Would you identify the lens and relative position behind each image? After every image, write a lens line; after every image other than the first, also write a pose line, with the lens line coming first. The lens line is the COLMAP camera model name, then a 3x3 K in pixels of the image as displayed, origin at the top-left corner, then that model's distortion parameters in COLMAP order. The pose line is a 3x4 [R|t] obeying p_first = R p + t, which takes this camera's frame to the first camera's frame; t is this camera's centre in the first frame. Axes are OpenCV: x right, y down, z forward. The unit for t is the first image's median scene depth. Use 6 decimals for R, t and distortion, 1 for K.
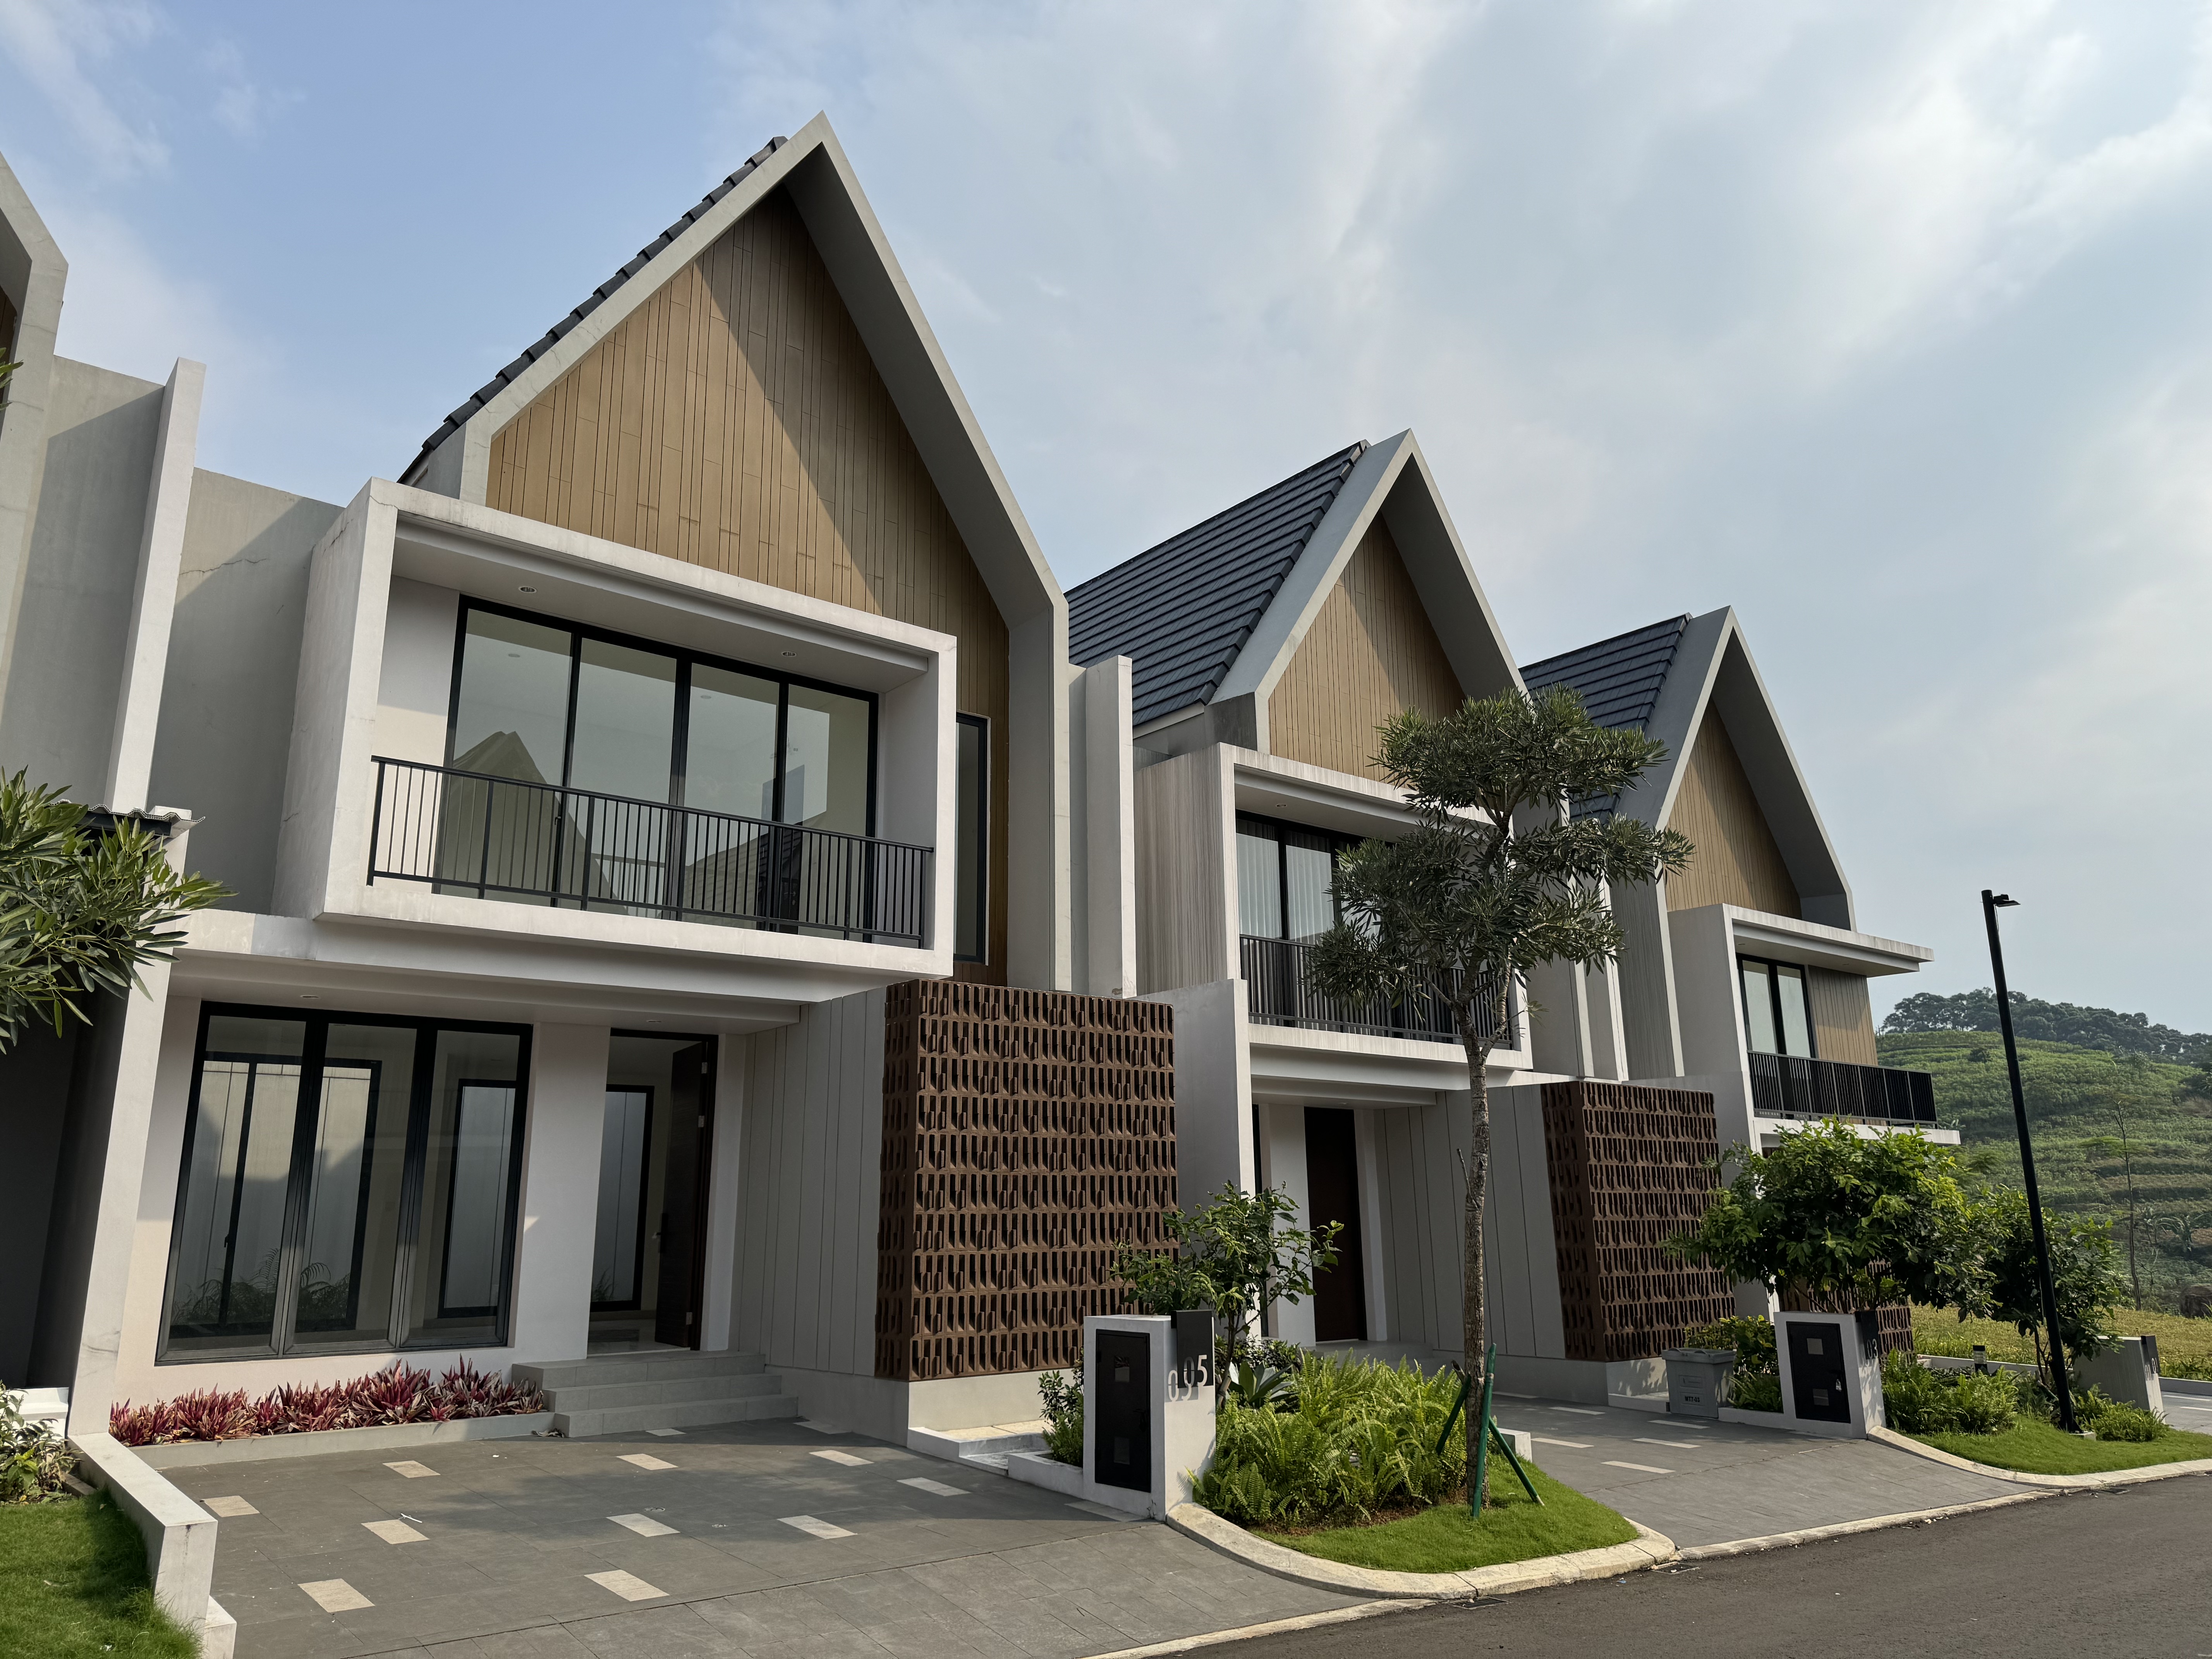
lens RADIAL K [[1556.9, 0, 1105.0], [0, 1556.9, 834.2], [0, 0, 1]] dist [0.024755, -0.022671]
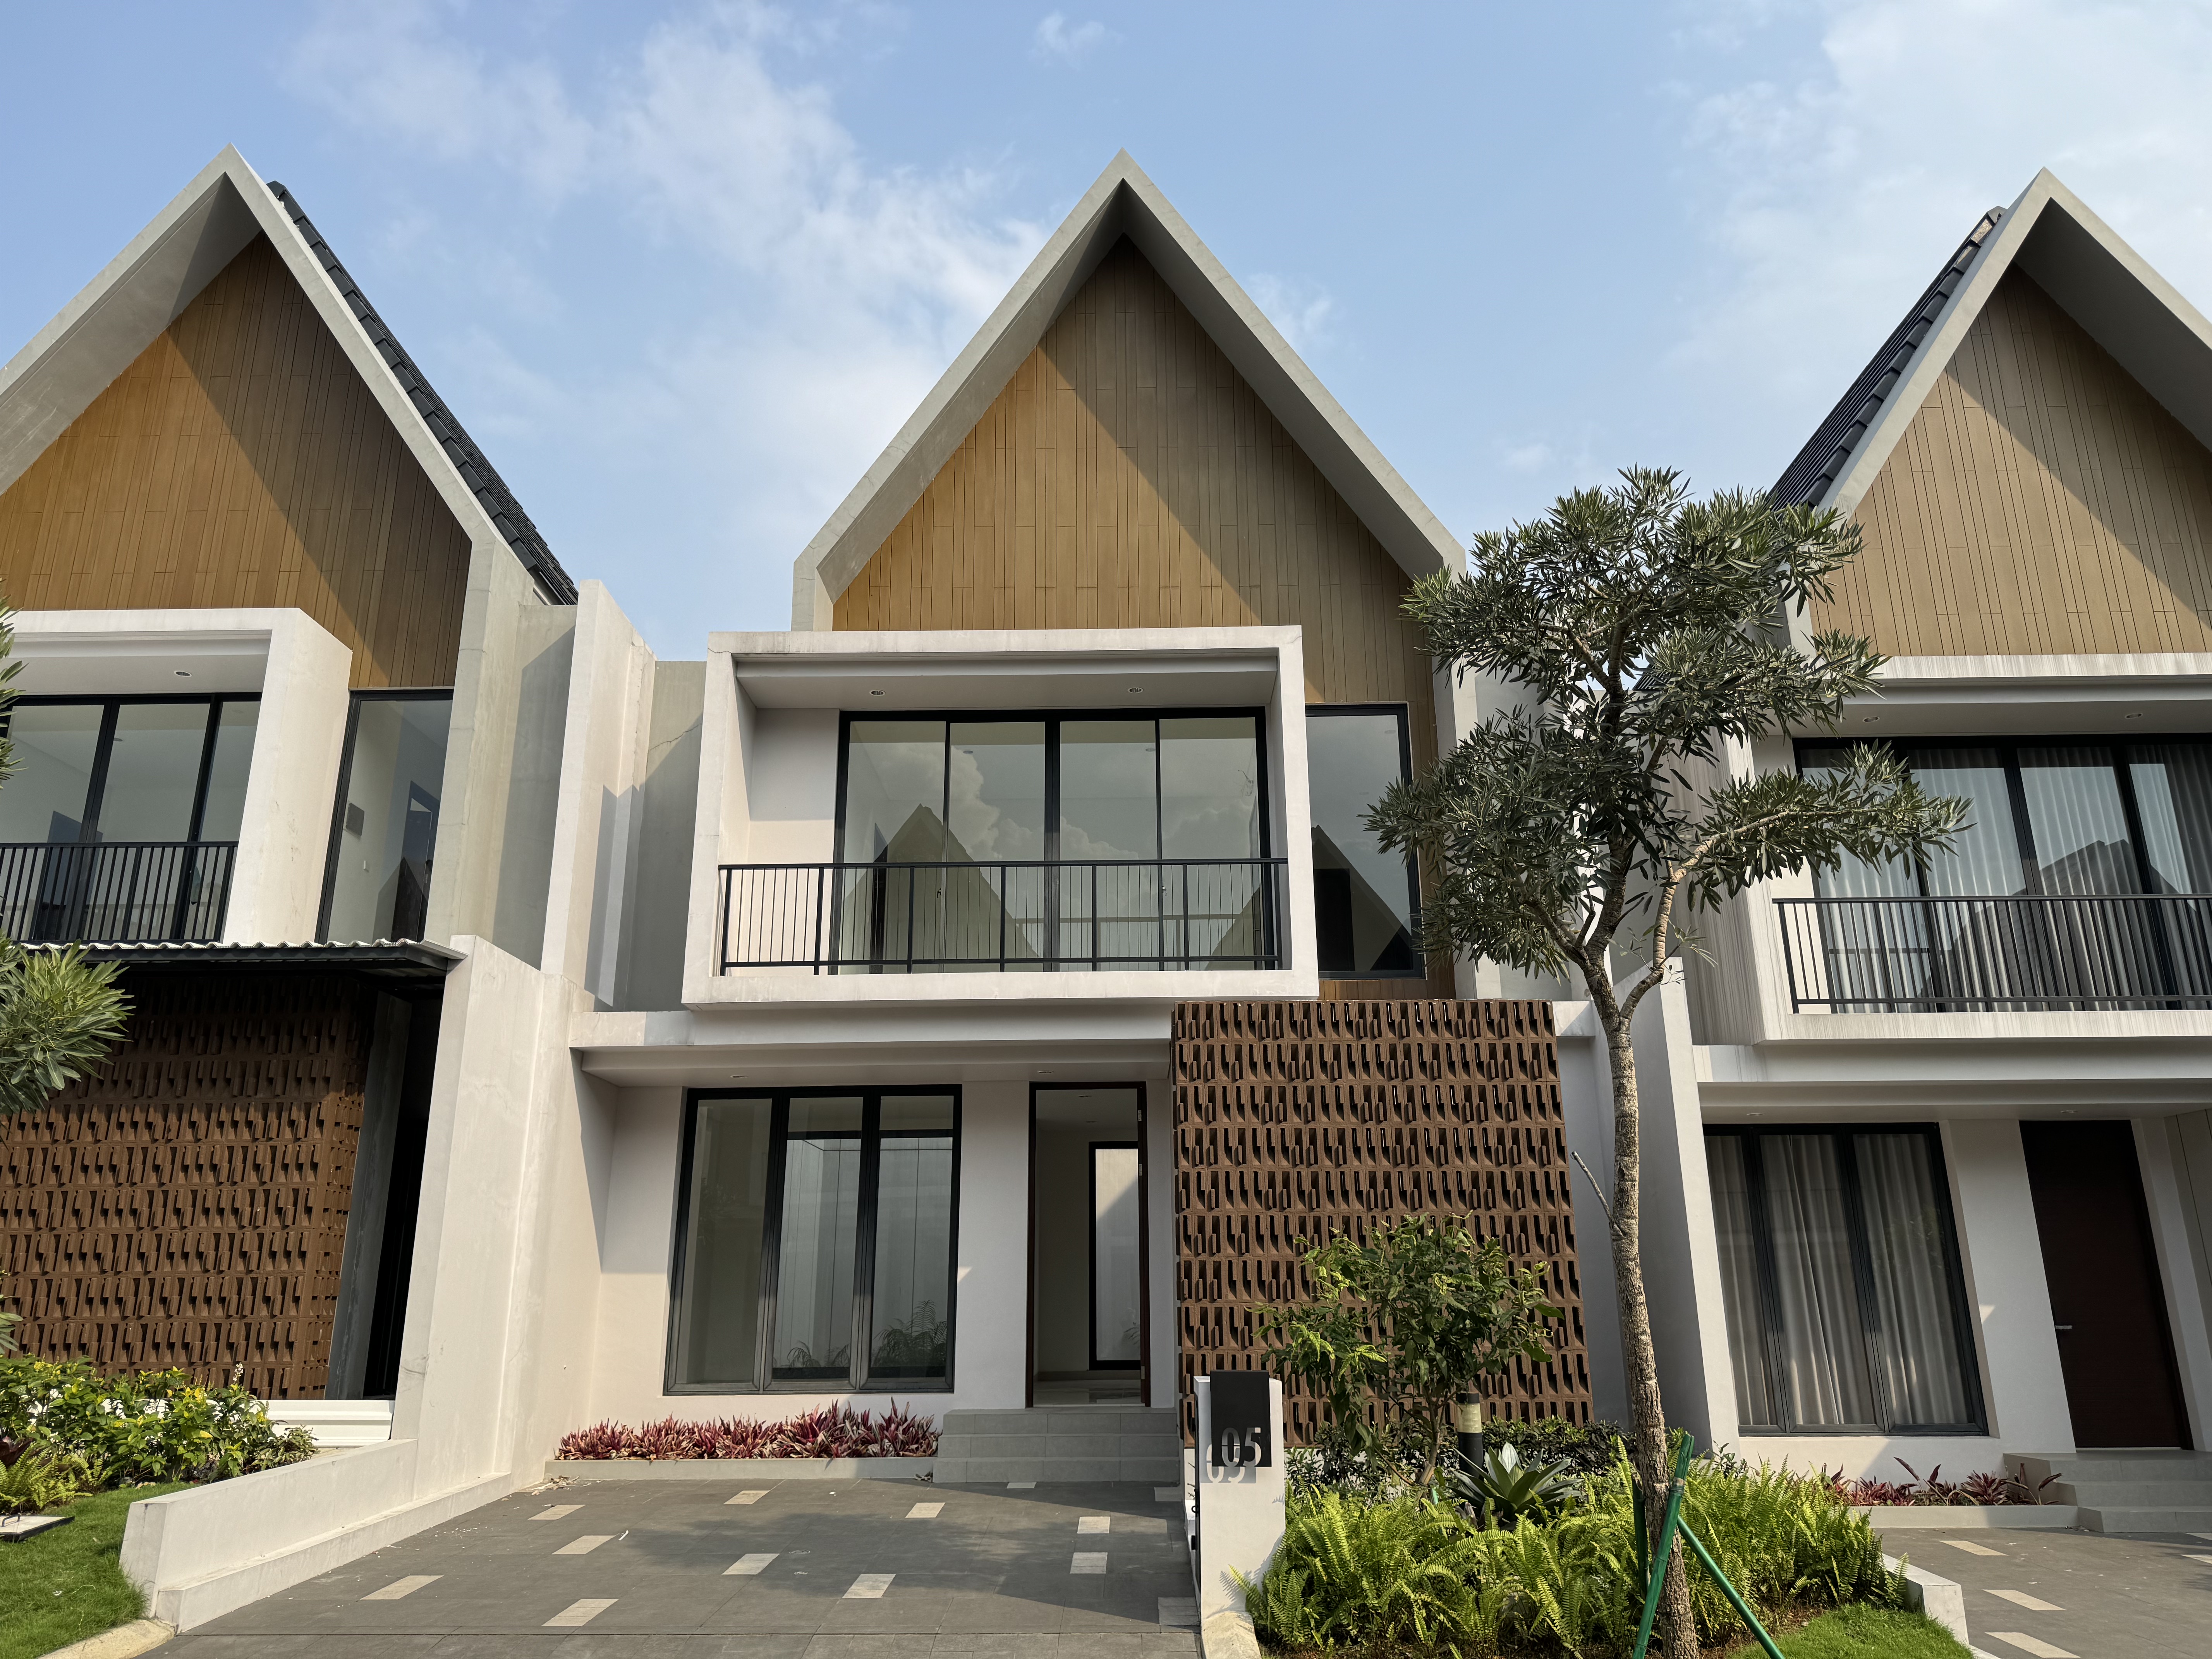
lens RADIAL K [[1556.9, 0, 1103.2], [0, 1556.9, 822.6], [0, 0, 1]] dist [0.024755, -0.022671]
pose [[0.761502, -0.187251, -0.620526, 0.412435], [0.154602, 0.982202, -0.106666, 0.075250], [0.629455, -0.014708, 0.776898, 0.243999]]
